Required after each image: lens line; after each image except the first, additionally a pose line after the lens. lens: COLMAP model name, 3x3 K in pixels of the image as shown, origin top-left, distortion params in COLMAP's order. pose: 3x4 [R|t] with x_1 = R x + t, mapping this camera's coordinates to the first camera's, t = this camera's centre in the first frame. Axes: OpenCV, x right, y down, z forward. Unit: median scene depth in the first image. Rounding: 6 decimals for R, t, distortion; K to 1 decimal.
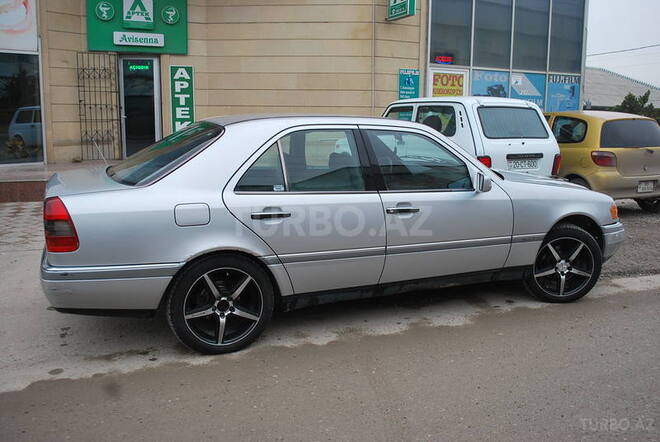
lens RADIAL K [[578.0, 0, 330.0], [0, 578.0, 221.0], [0, 0, 1]] dist [-0.007261, -0.005596]
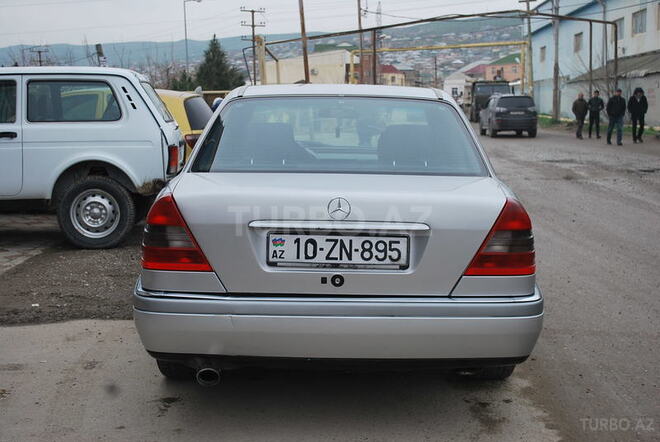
lens RADIAL K [[844.9, 0, 330.0], [0, 844.9, 221.0], [0, 0, 1]] dist [0.008571, 0.017859]
pose [[0.367332, -0.131711, 0.920717, -1.310812], [0.181927, 0.980975, 0.067749, -0.096922], [-0.912124, 0.142617, 0.384305, 0.734308]]
